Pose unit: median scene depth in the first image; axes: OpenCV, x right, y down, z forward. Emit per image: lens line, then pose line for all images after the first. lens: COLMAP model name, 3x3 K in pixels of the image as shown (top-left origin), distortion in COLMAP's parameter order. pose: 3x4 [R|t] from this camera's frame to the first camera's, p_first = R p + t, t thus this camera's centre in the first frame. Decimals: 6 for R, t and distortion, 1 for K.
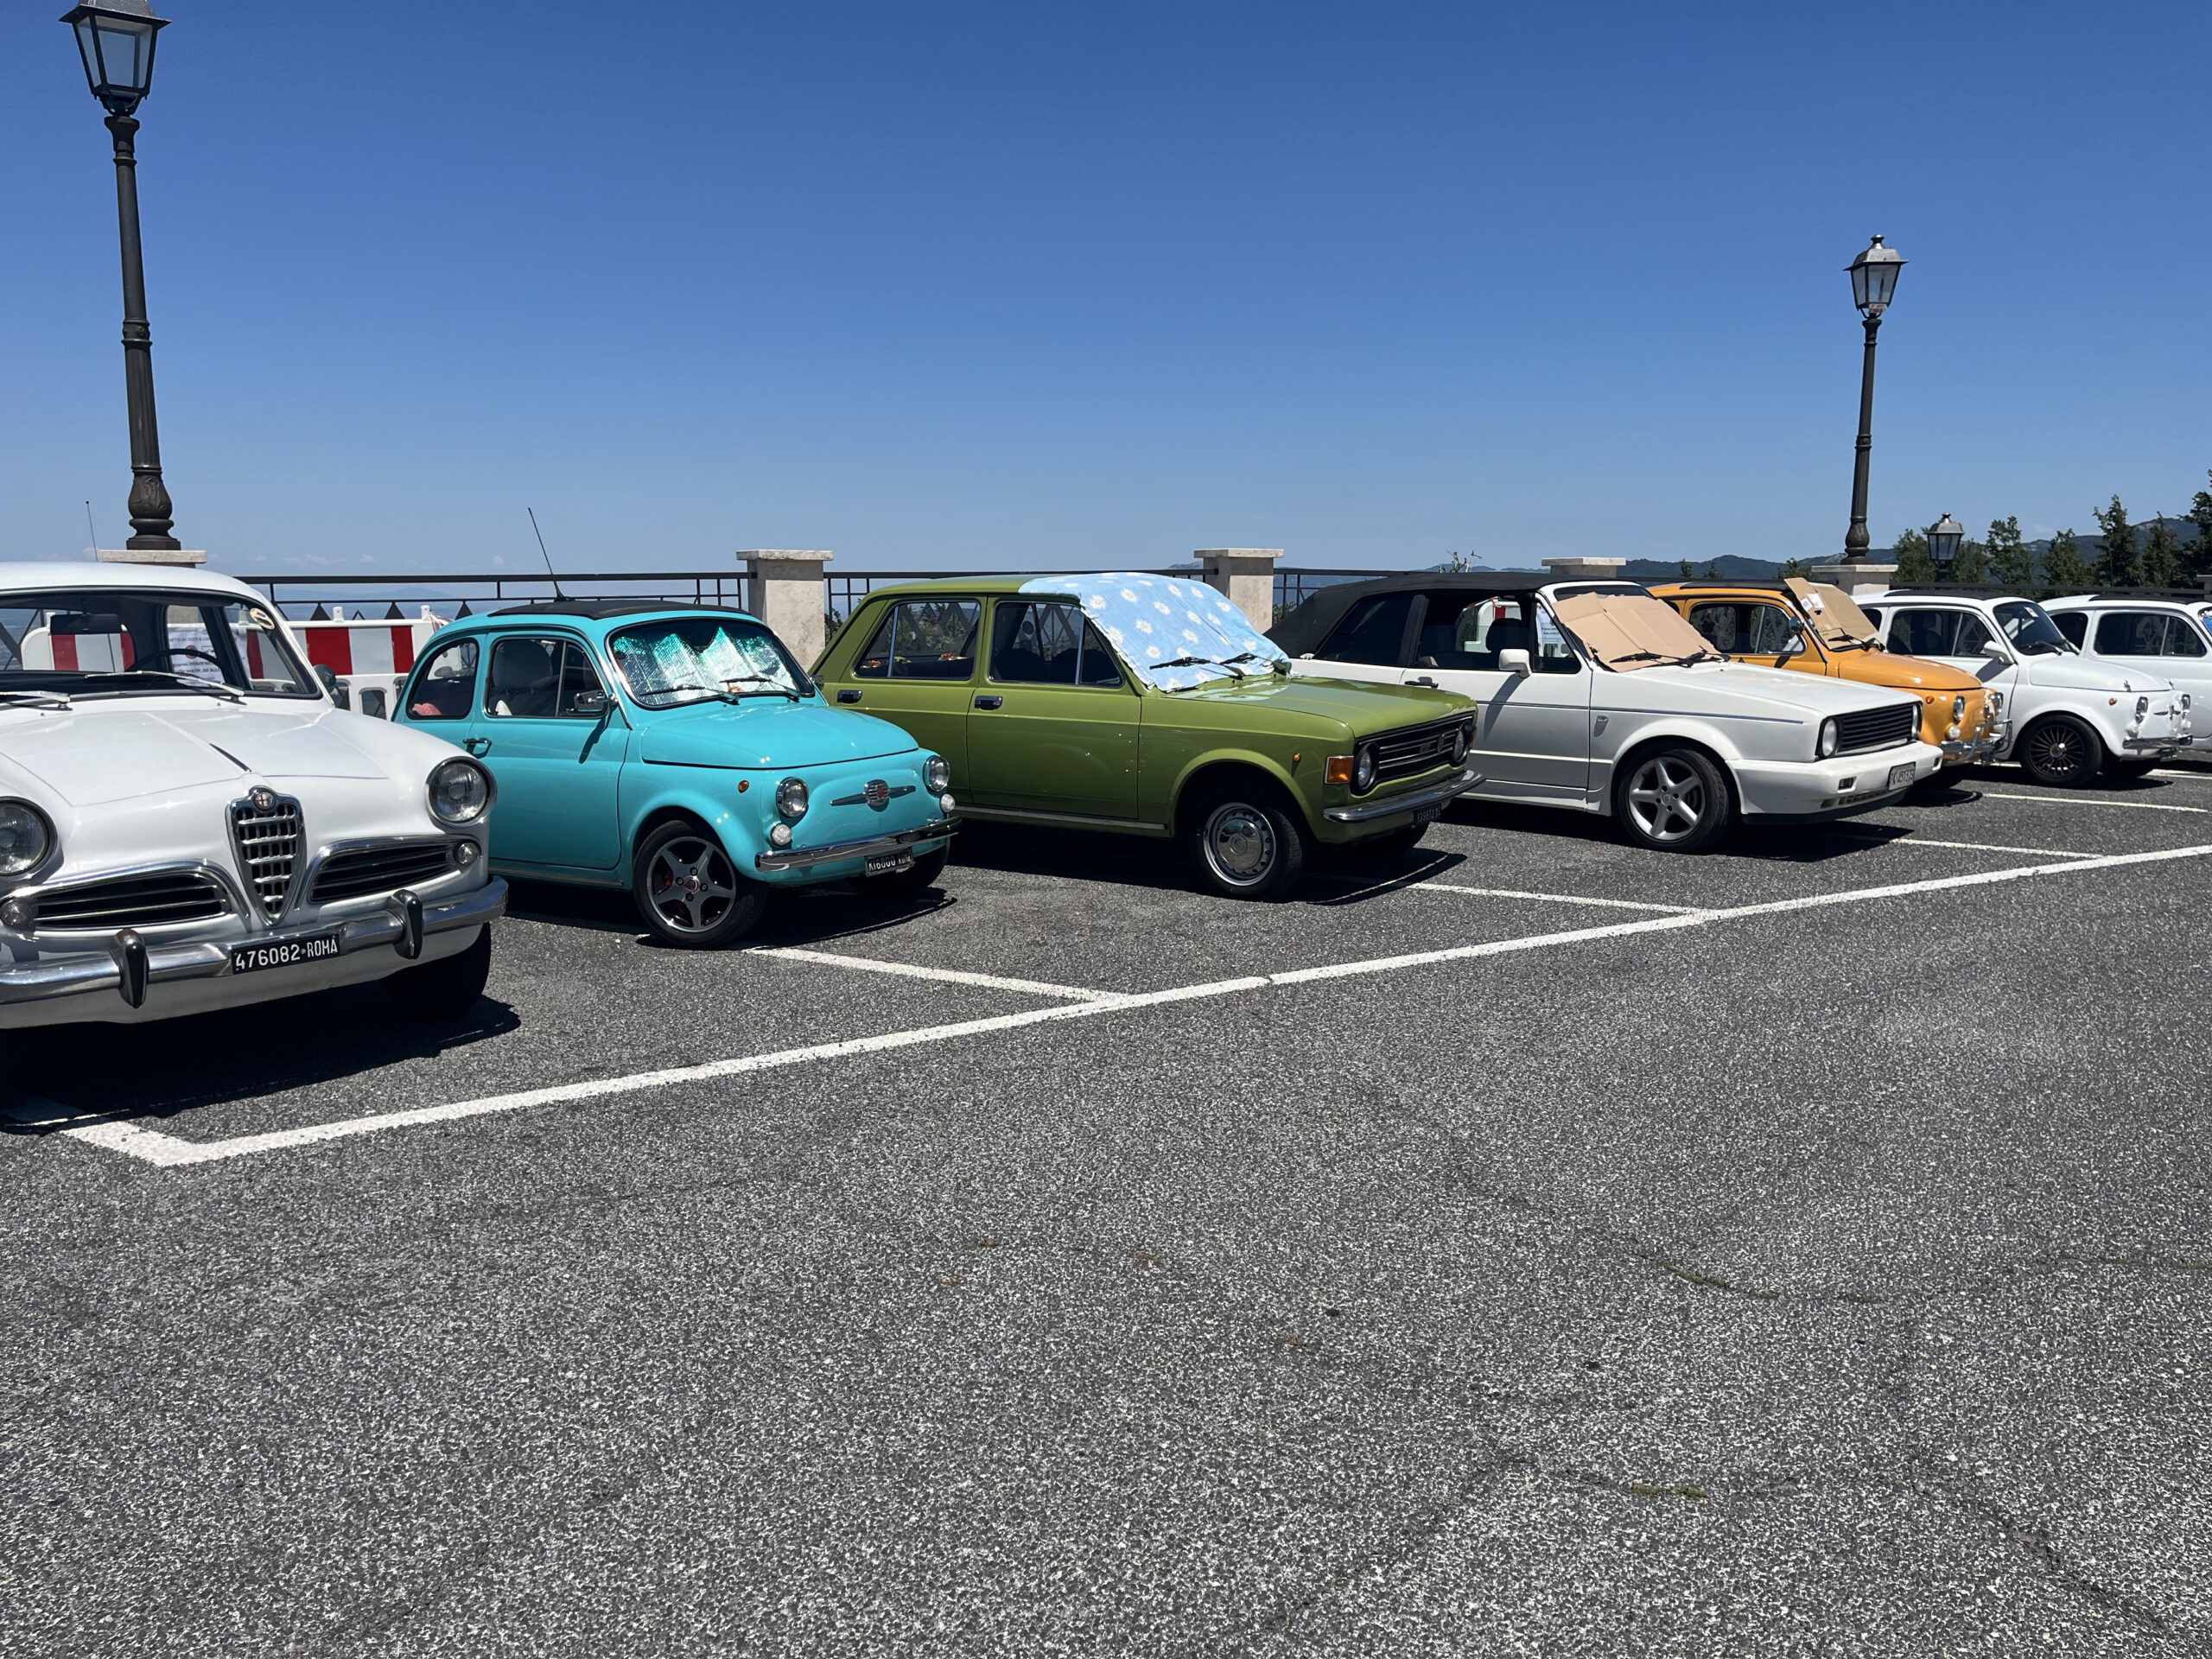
lens RADIAL K [[1695.5, 0, 1120.8], [0, 1695.5, 844.2], [0, 0, 1]] dist [0.051645, -0.066306]
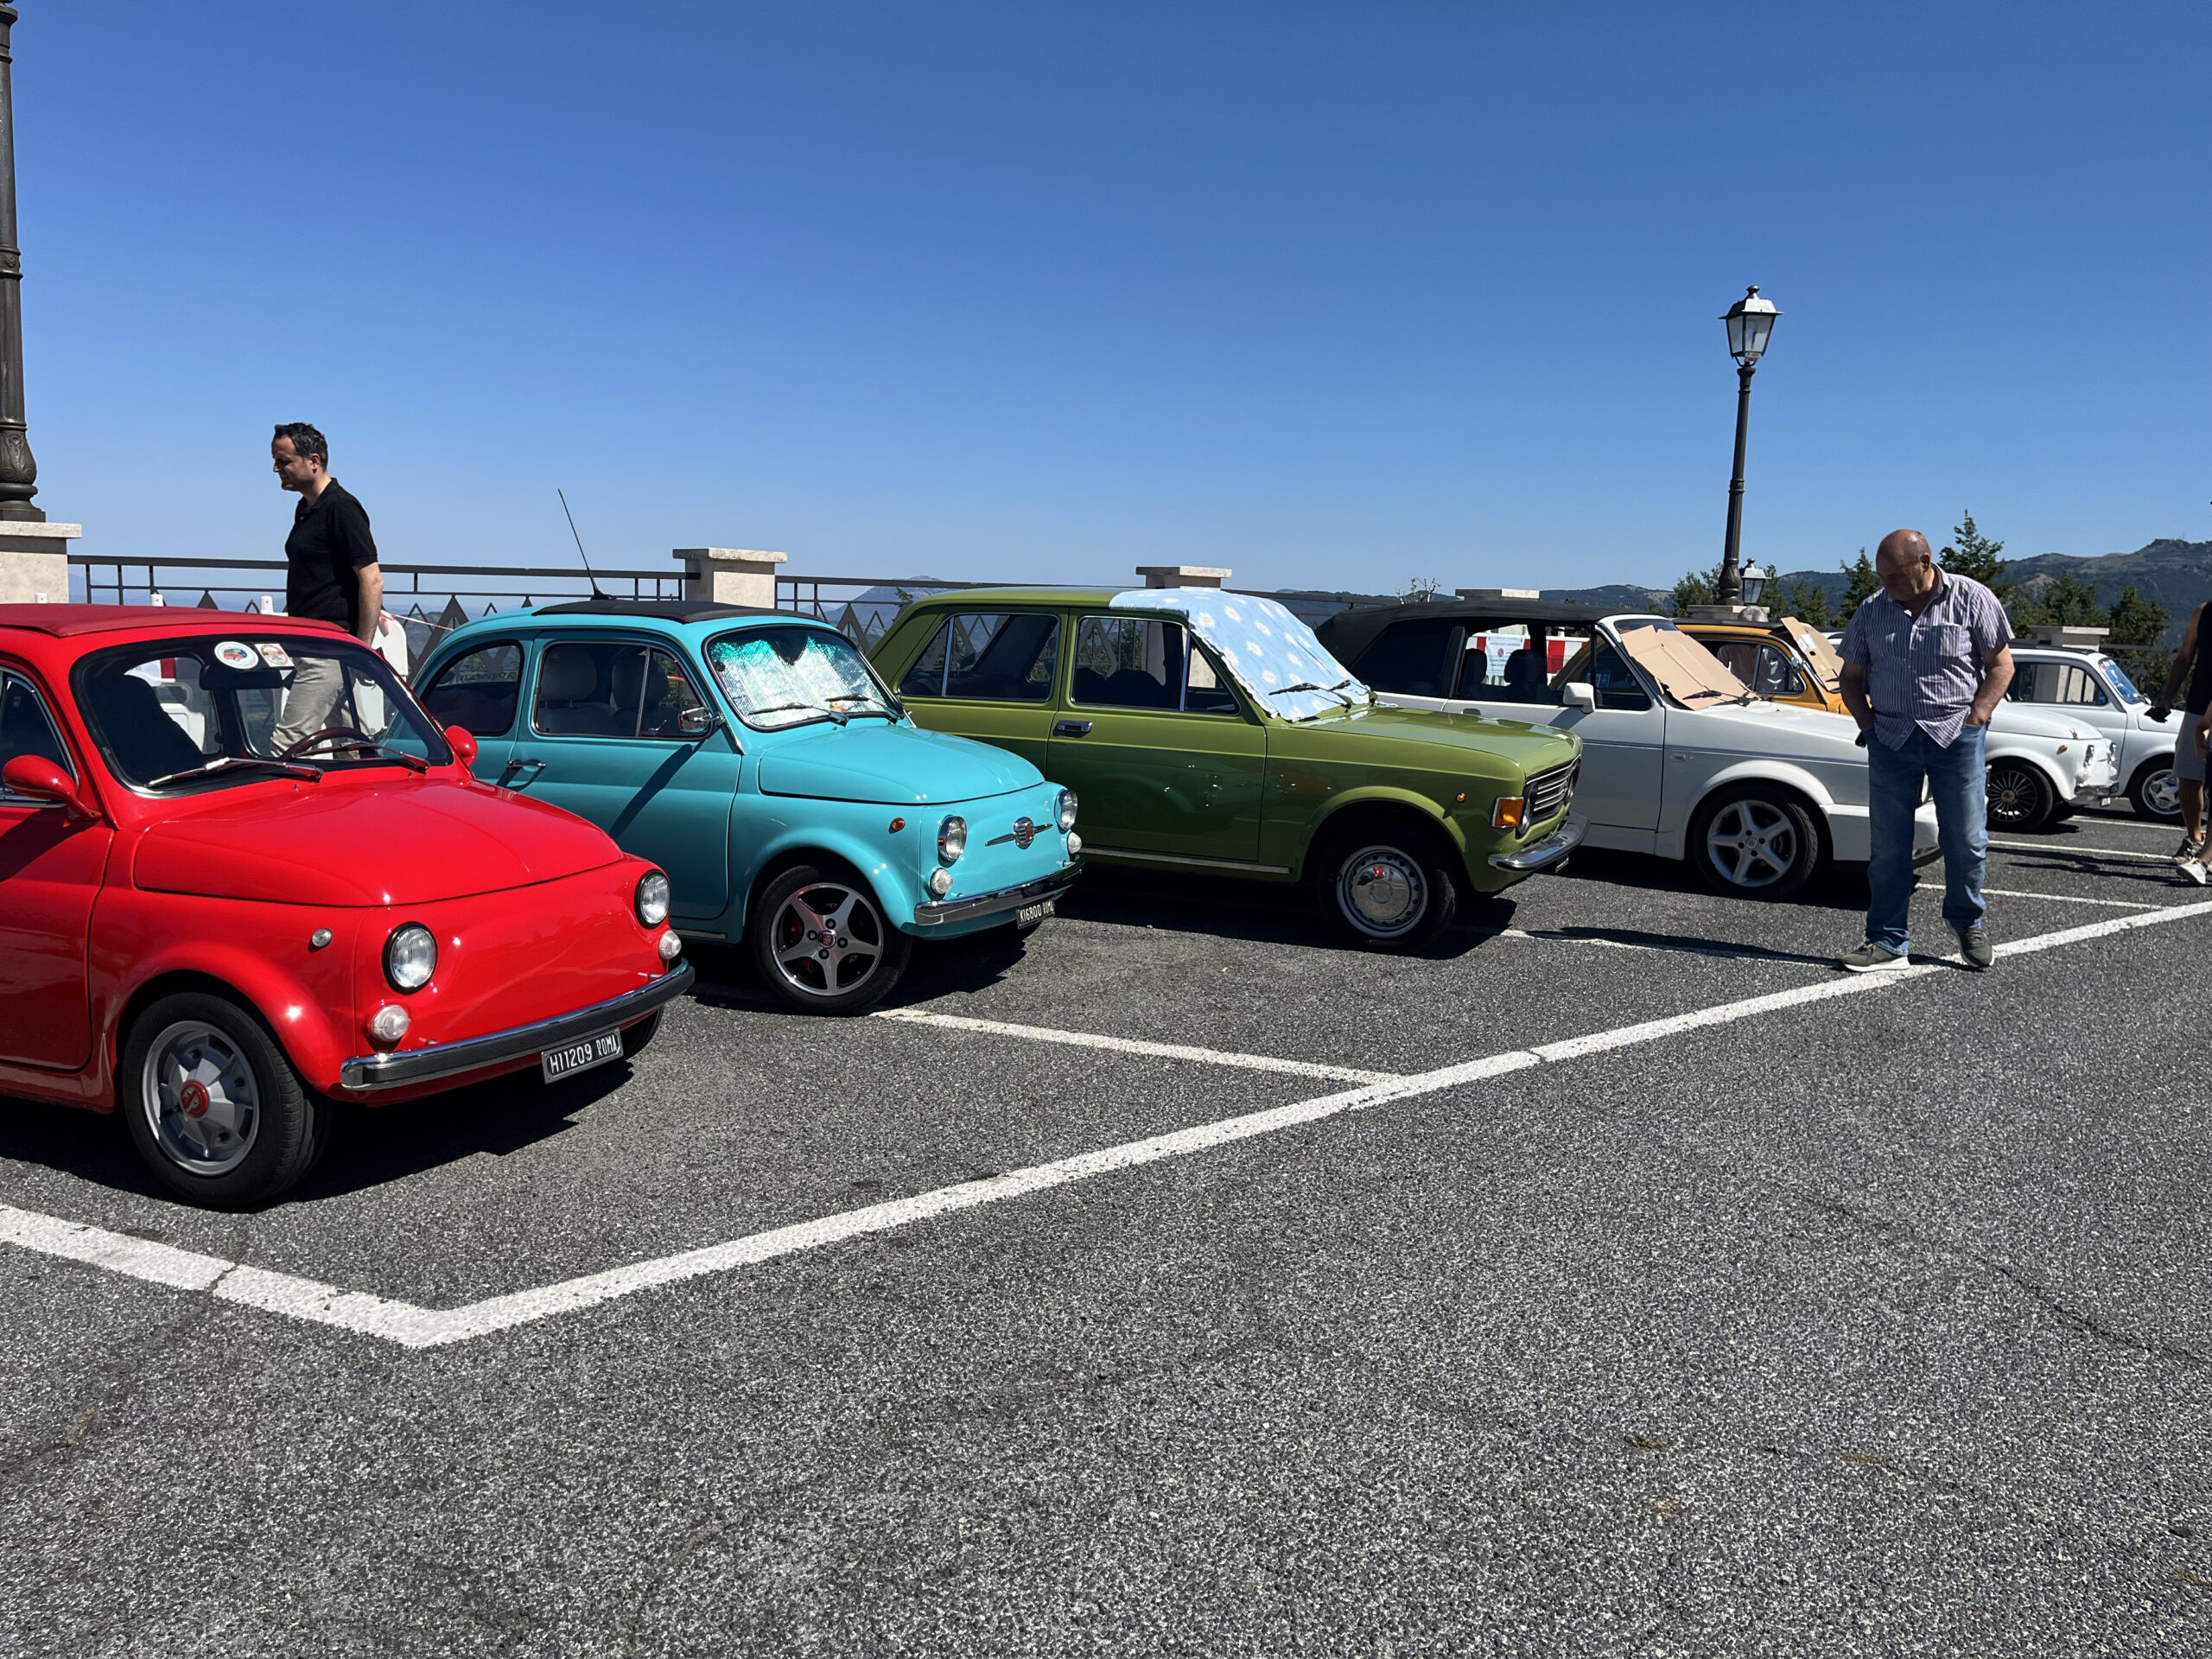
lens RADIAL K [[1695.5, 0, 1089.7], [0, 1695.5, 811.7], [0, 0, 1]] dist [0.051645, -0.066306]
pose [[0.988109, 0.015370, 0.152983, -0.213386], [-0.010968, 0.999502, -0.029572, -0.013606], [-0.153362, 0.027543, 0.987786, 0.121241]]
